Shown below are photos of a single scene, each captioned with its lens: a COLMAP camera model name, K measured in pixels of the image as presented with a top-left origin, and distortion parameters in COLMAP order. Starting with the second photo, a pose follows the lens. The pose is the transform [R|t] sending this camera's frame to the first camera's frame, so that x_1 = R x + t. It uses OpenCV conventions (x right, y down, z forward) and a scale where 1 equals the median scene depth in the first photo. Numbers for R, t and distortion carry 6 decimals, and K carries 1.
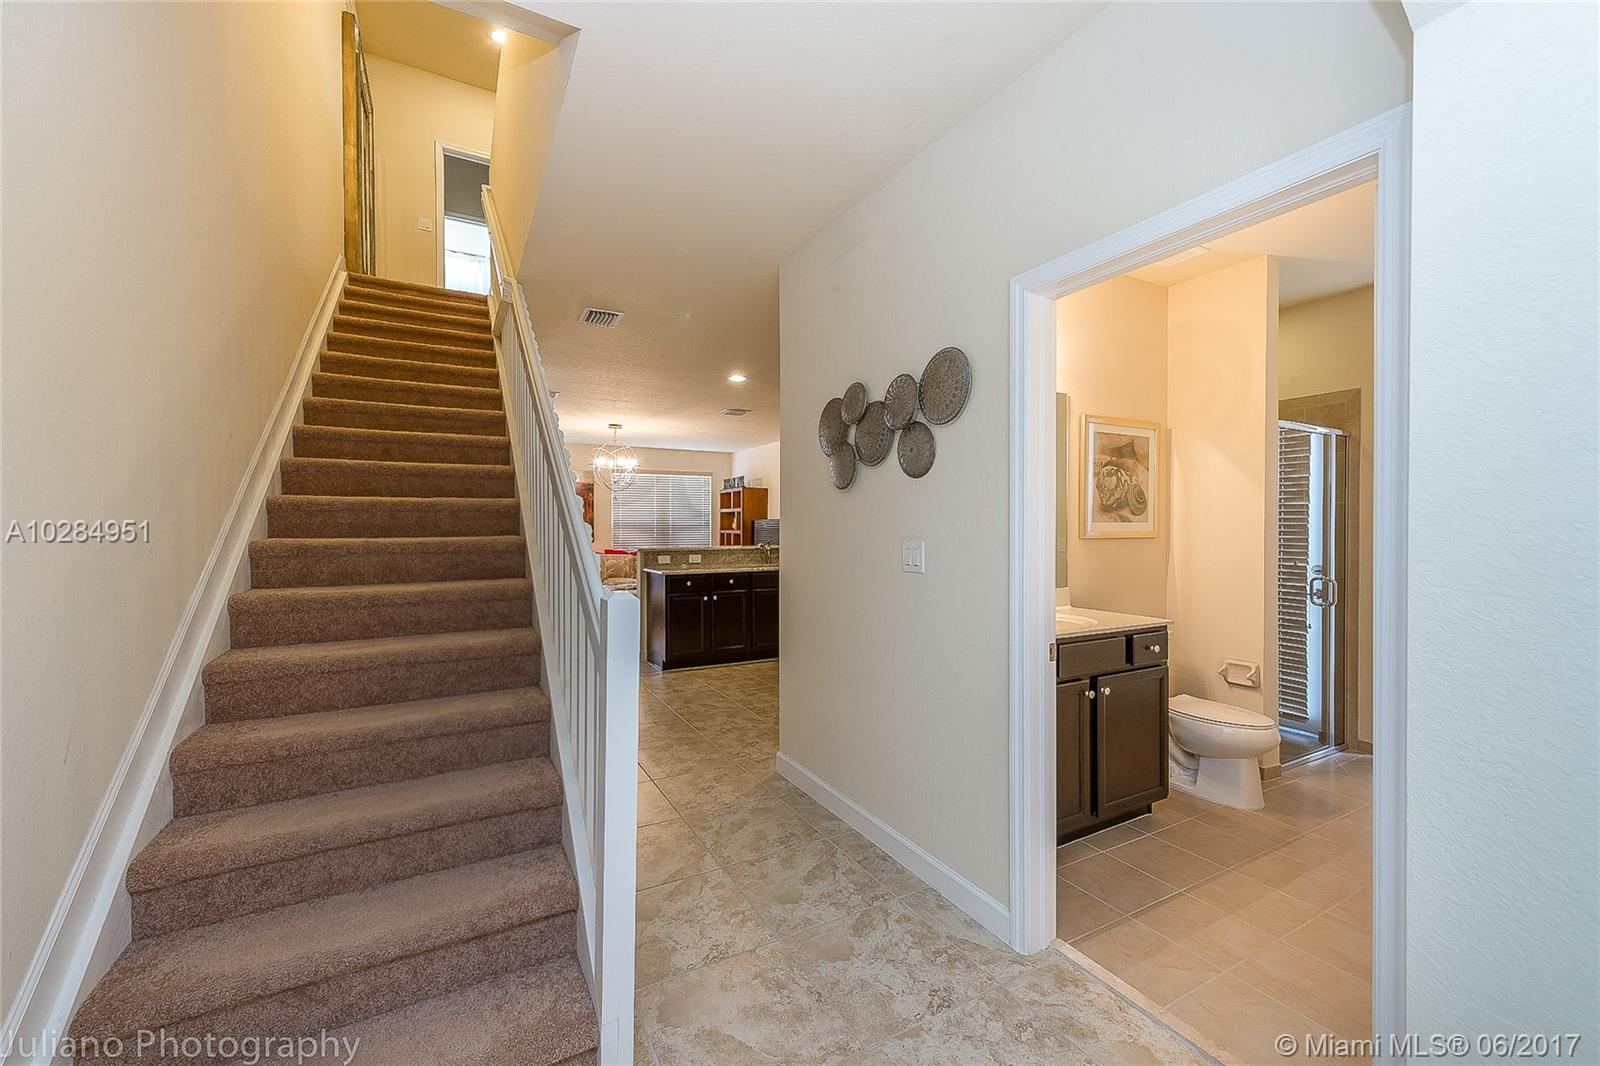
lens RADIAL K [[628.4, 0, 780.0], [0, 628.4, 535.3], [0, 0, 1]] dist [0.001030, -0.000160]
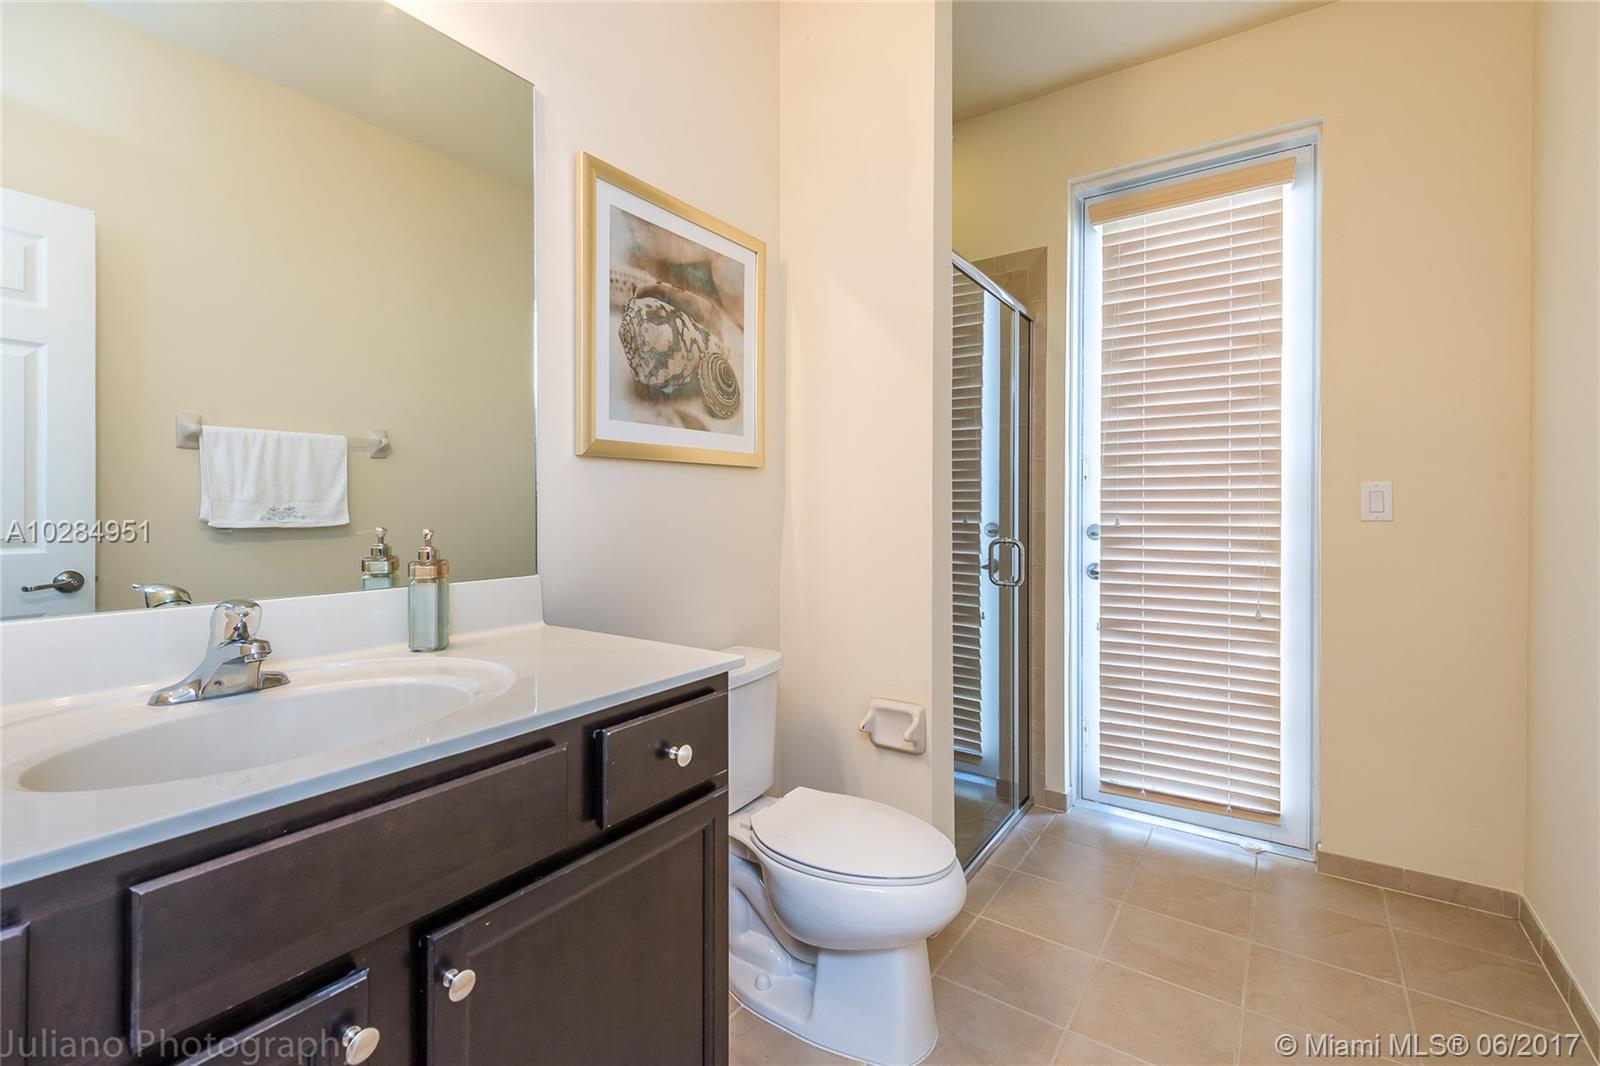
lens RADIAL K [[711.2, 0, 794.2], [0, 711.2, 503.5], [0, 0, 1]] dist [0.000586, 0.000022]
pose [[0.885480, 0.002978, 0.464669, 0.368256], [0.002486, 0.999935, -0.011148, 0.040510], [-0.464672, 0.011026, 0.885414, 0.494478]]
